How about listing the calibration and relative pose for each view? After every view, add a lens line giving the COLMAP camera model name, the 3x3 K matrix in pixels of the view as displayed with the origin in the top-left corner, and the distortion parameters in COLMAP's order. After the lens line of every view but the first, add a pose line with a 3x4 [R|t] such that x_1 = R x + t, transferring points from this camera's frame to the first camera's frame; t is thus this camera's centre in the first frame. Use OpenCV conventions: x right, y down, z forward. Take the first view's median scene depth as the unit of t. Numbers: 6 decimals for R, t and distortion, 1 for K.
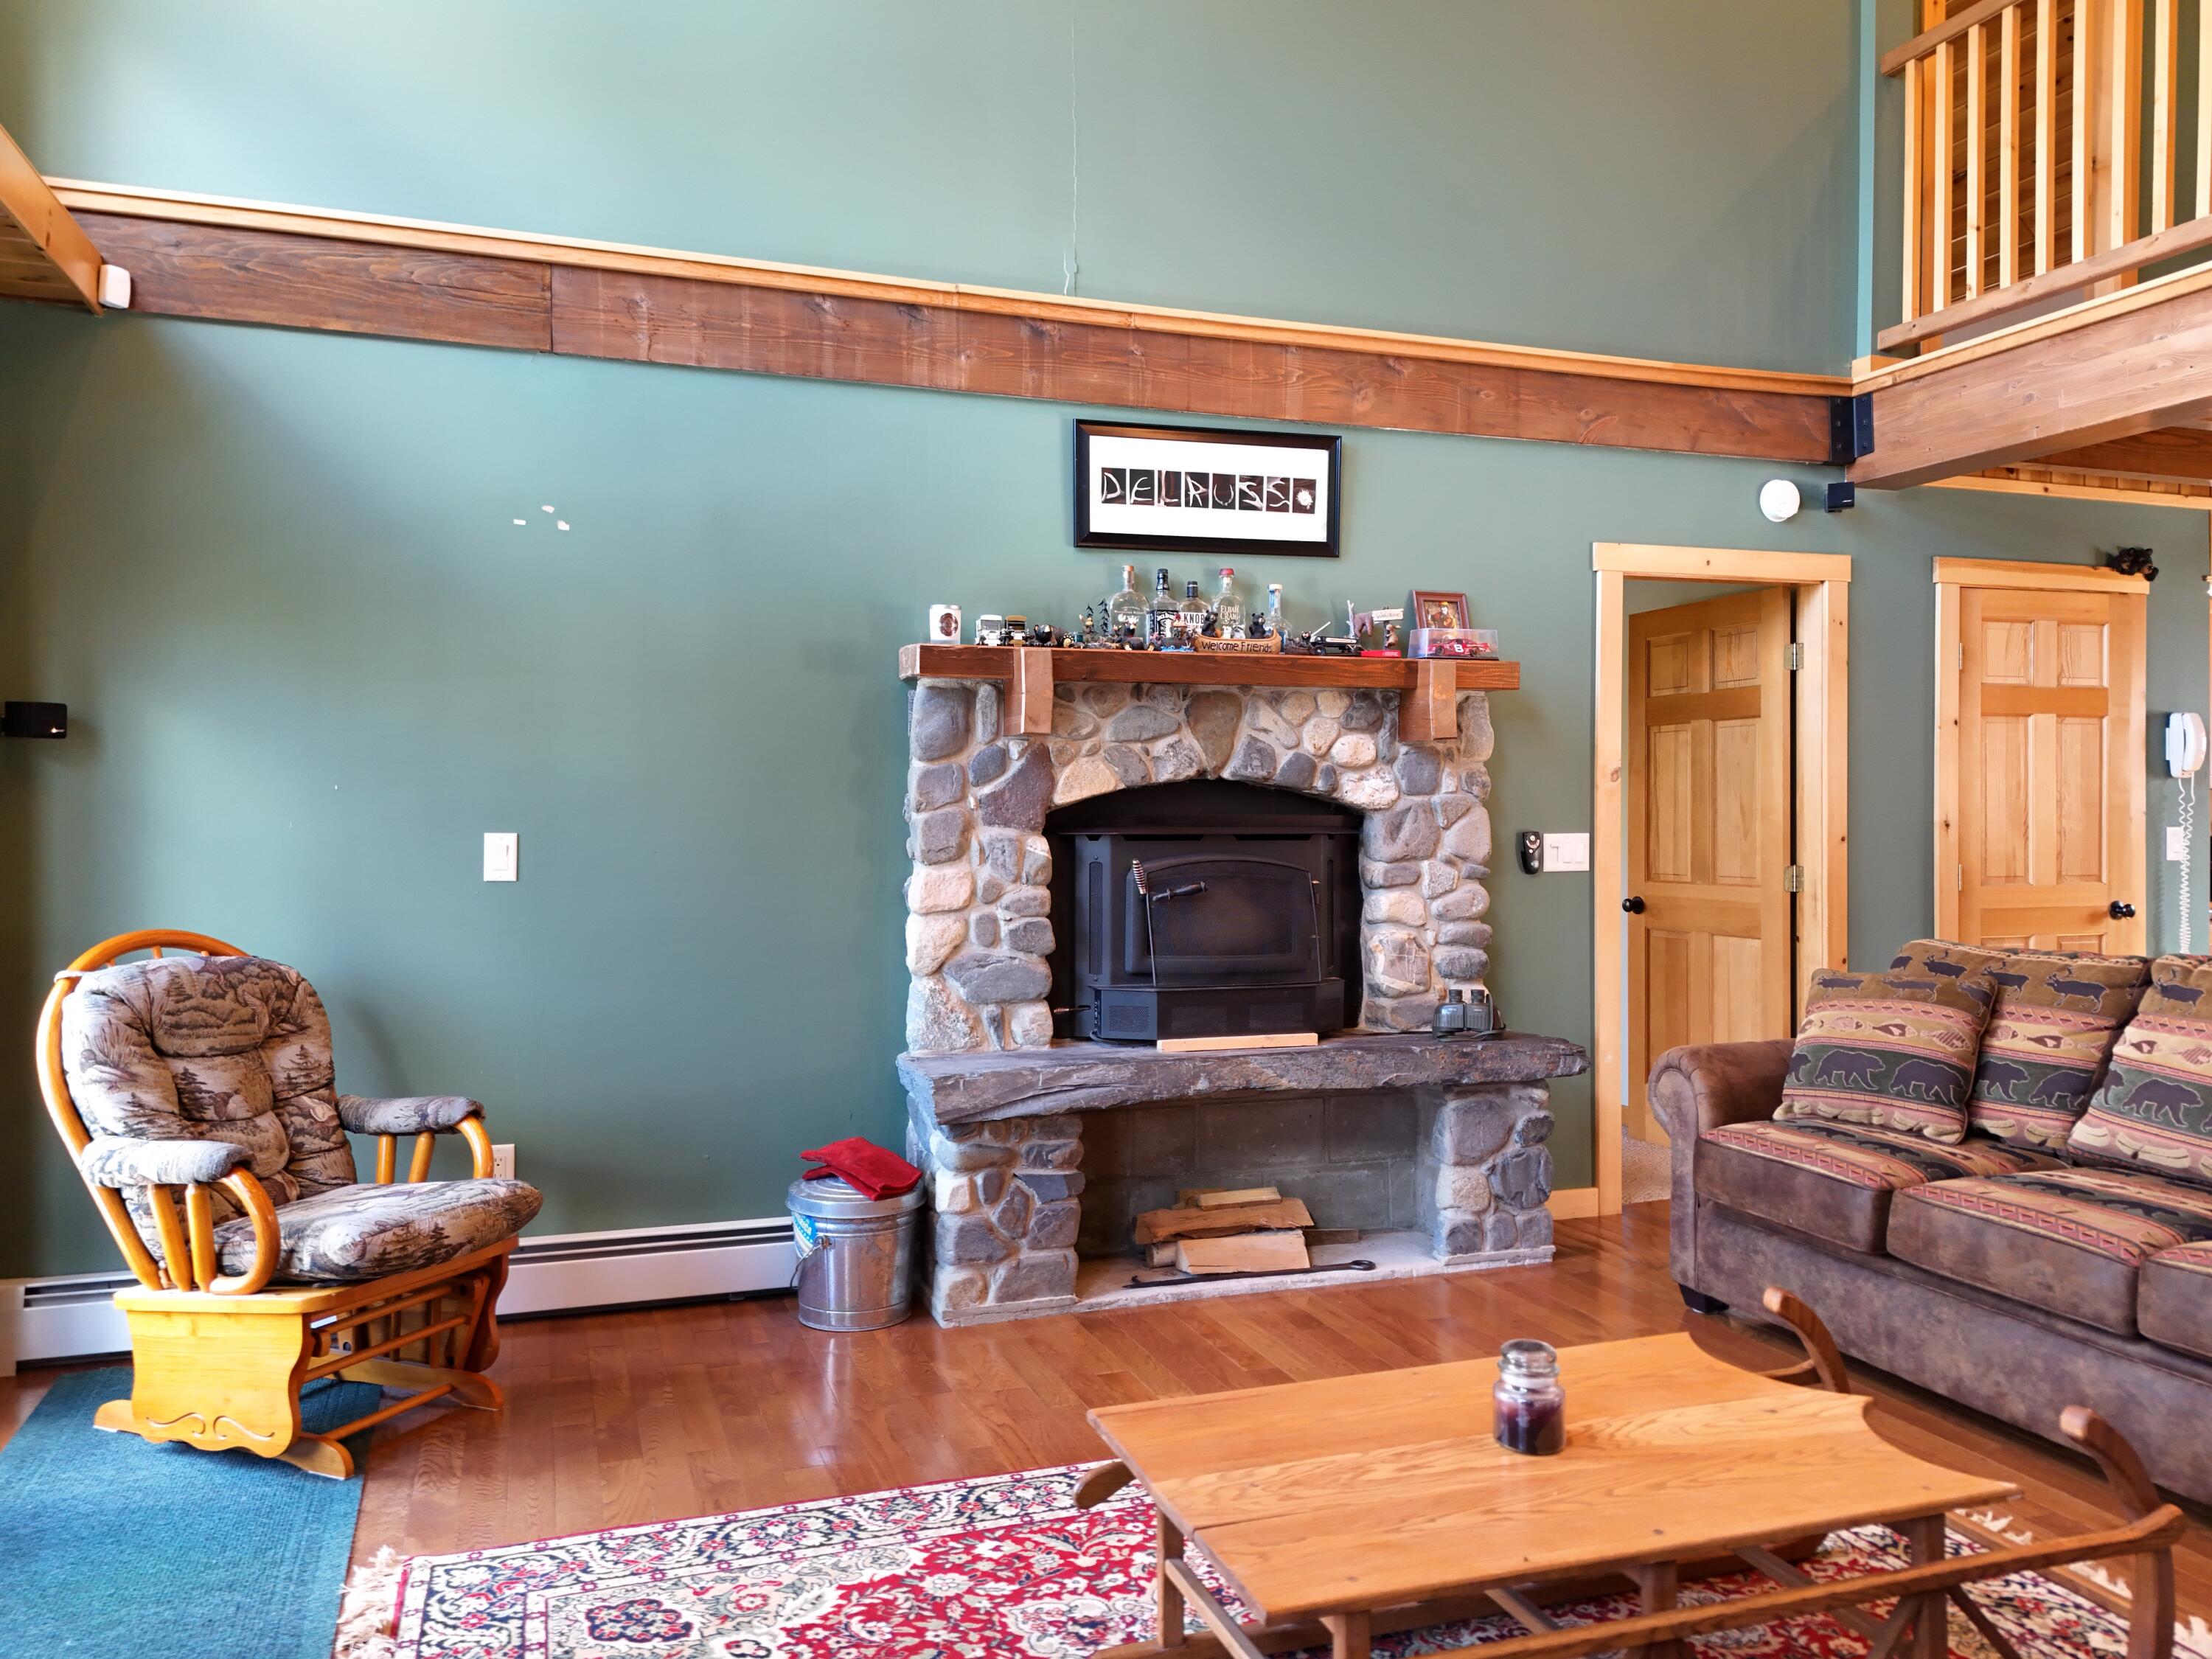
lens RADIAL K [[1623.1, 0, 1108.3], [0, 1623.1, 826.2], [0, 0, 1]] dist [0.082015, -0.074693]
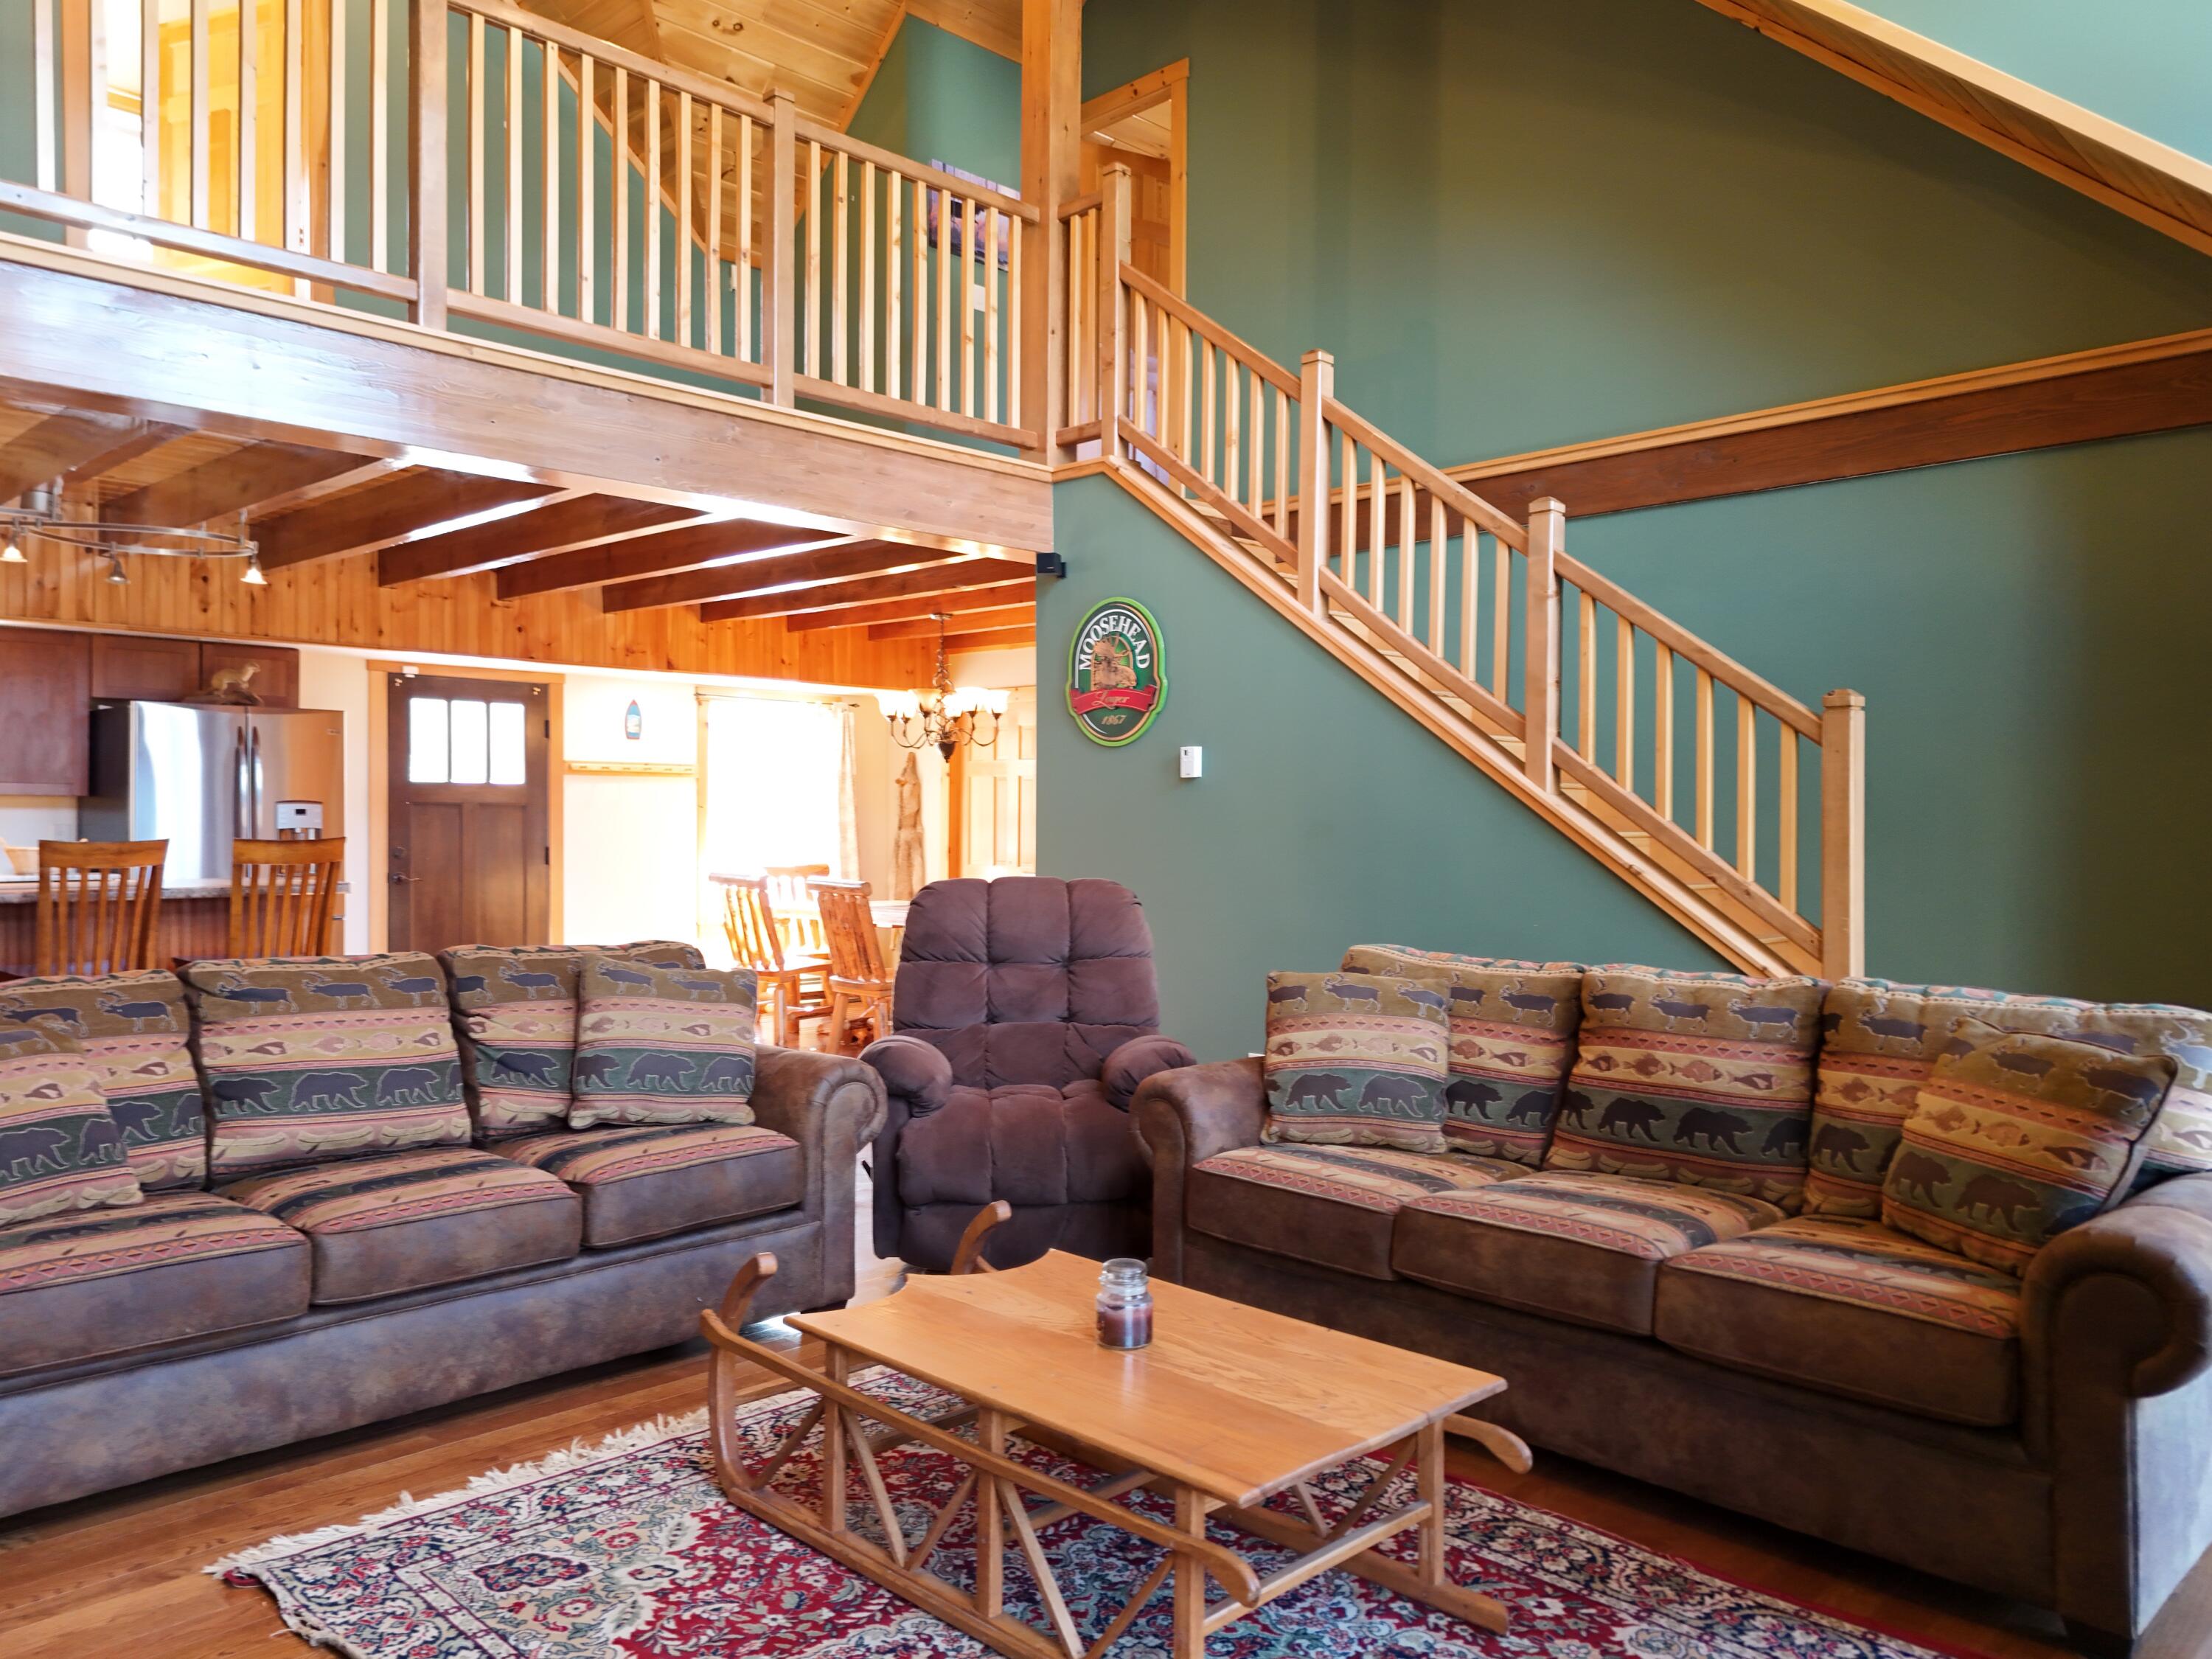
lens RADIAL K [[1623.1, 0, 1108.3], [0, 1623.1, 826.2], [0, 0, 1]] dist [0.082015, -0.074693]
pose [[-0.441790, -0.003263, 0.897112, -0.417786], [0.004433, 0.999973, 0.005820, -0.007595], [-0.897107, 0.006549, -0.441764, 0.779341]]
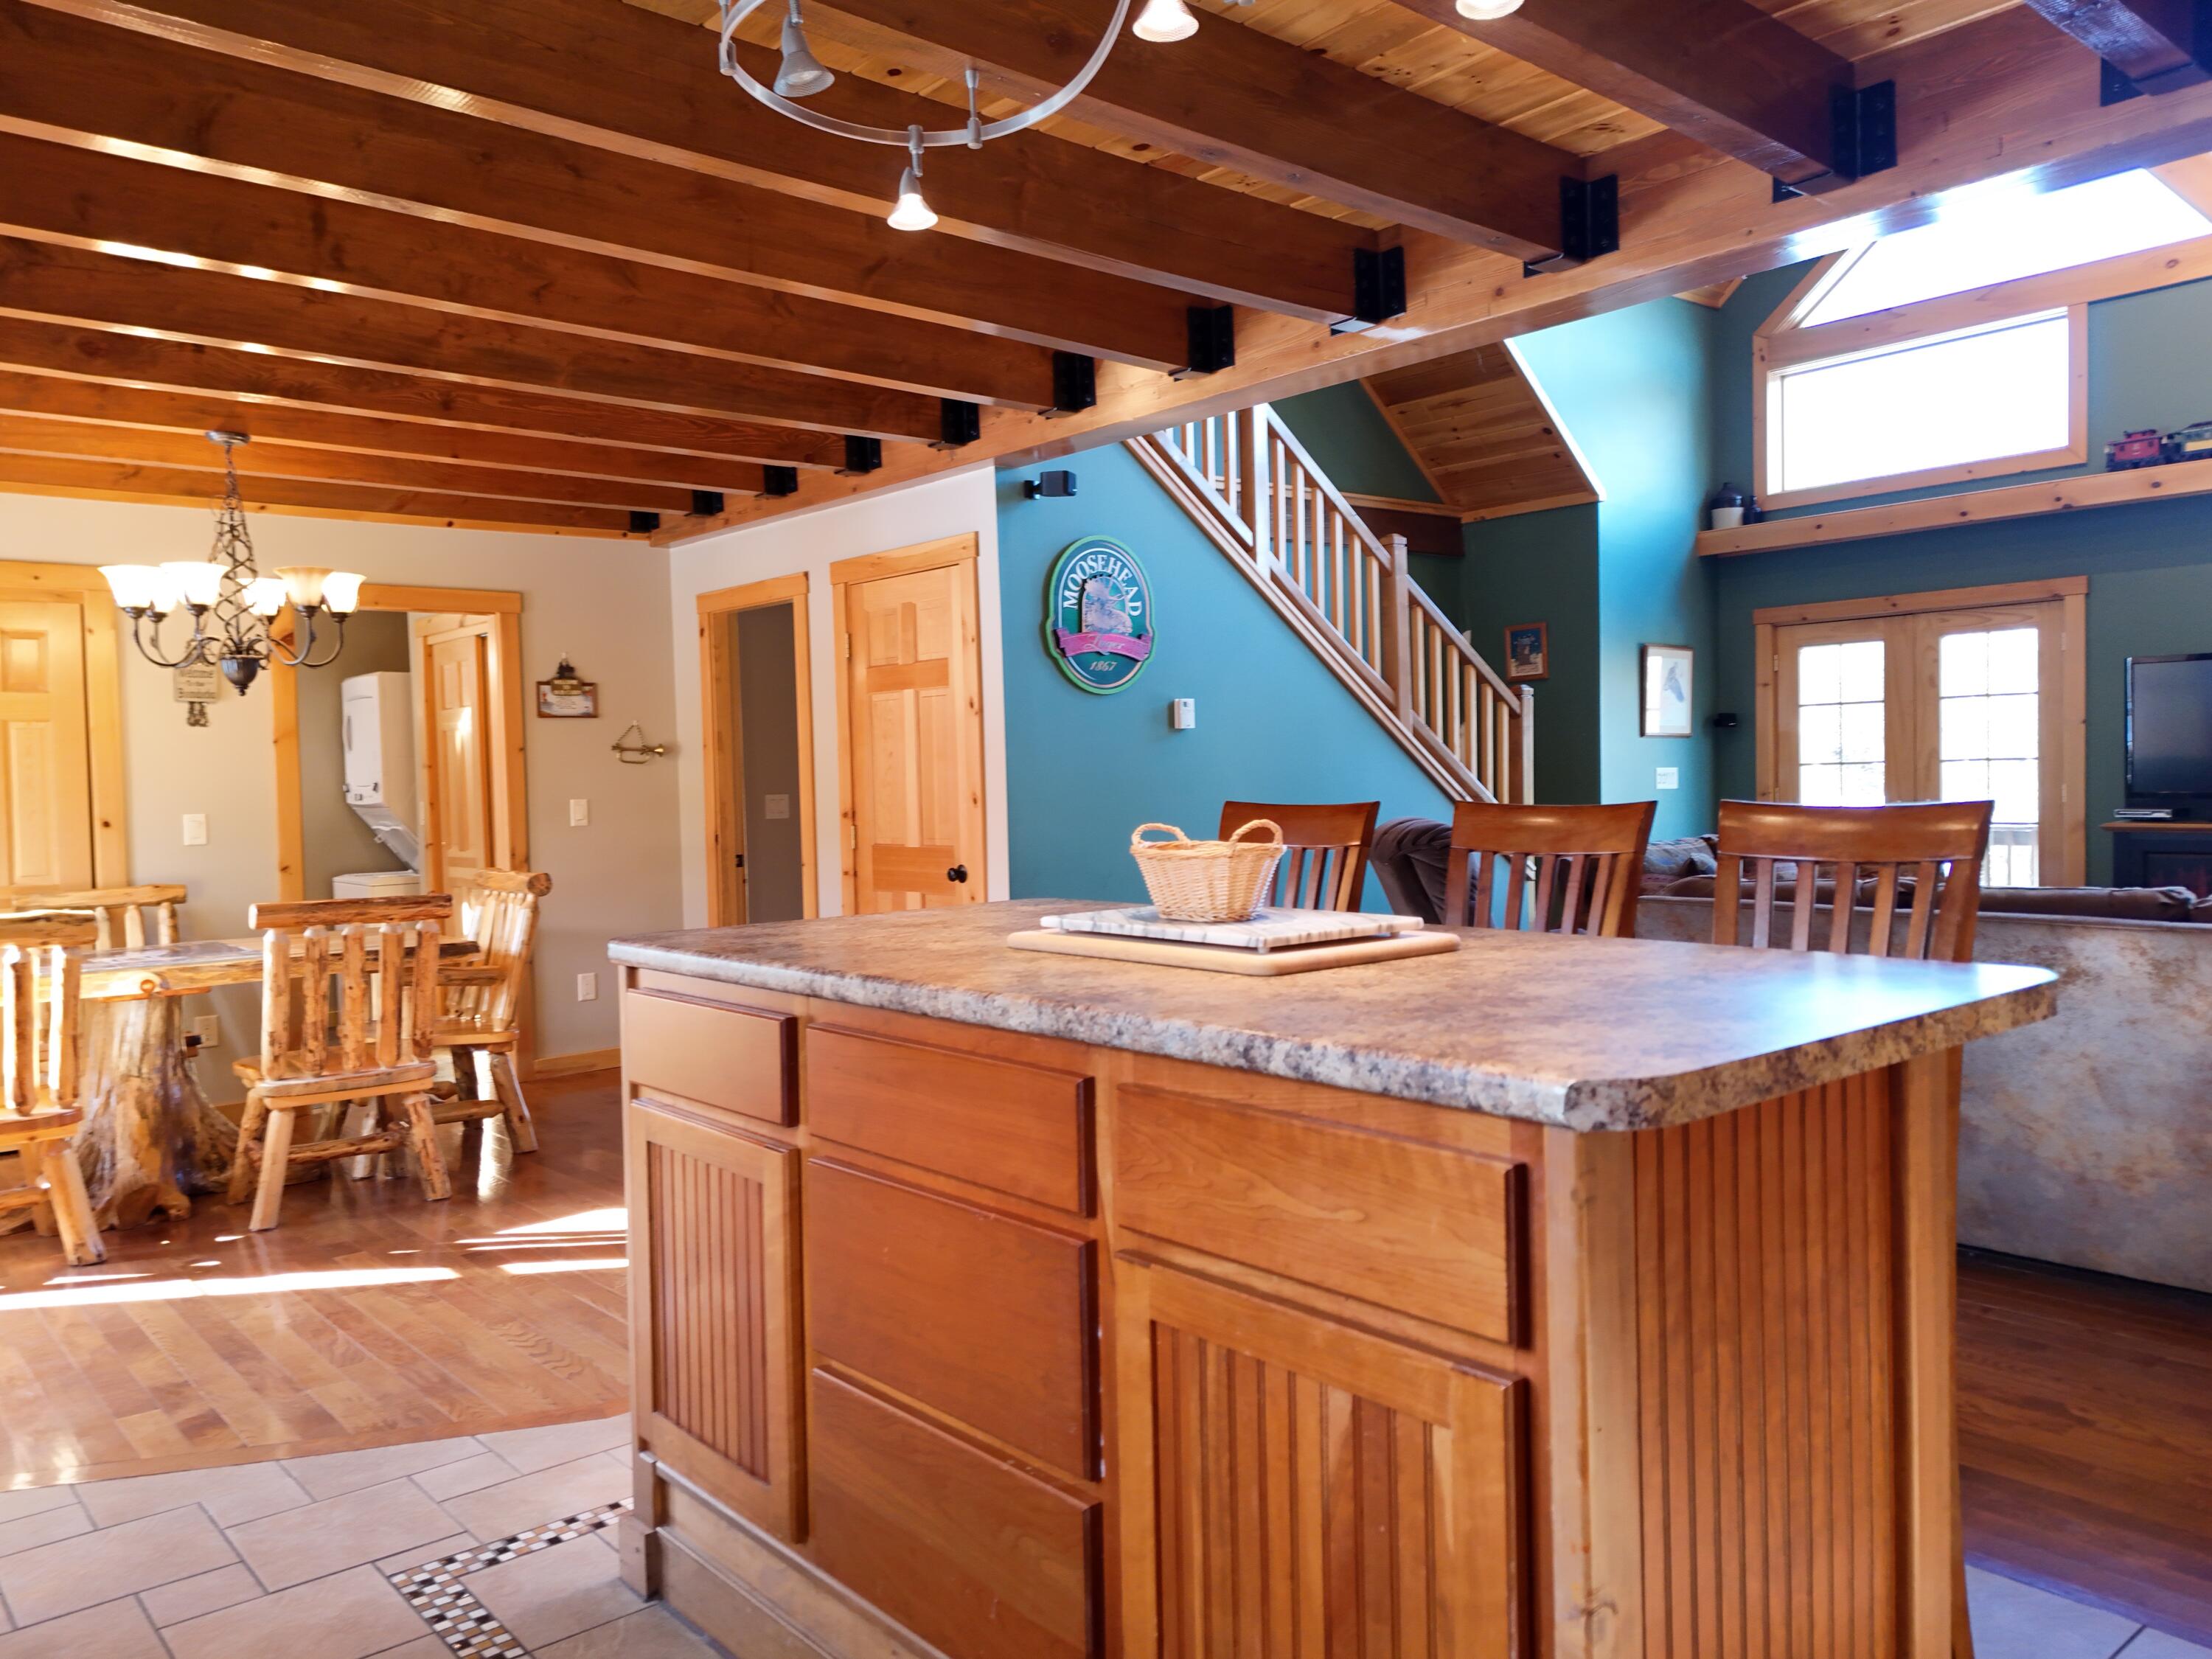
lens RADIAL K [[1623.1, 0, 1108.3], [0, 1623.1, 826.2], [0, 0, 1]] dist [0.082015, -0.074693]
pose [[-0.929238, 0.039300, -0.367385, 1.331043], [0.024639, 0.998705, 0.044513, -0.019971], [0.368659, 0.032311, -0.929003, 1.391297]]
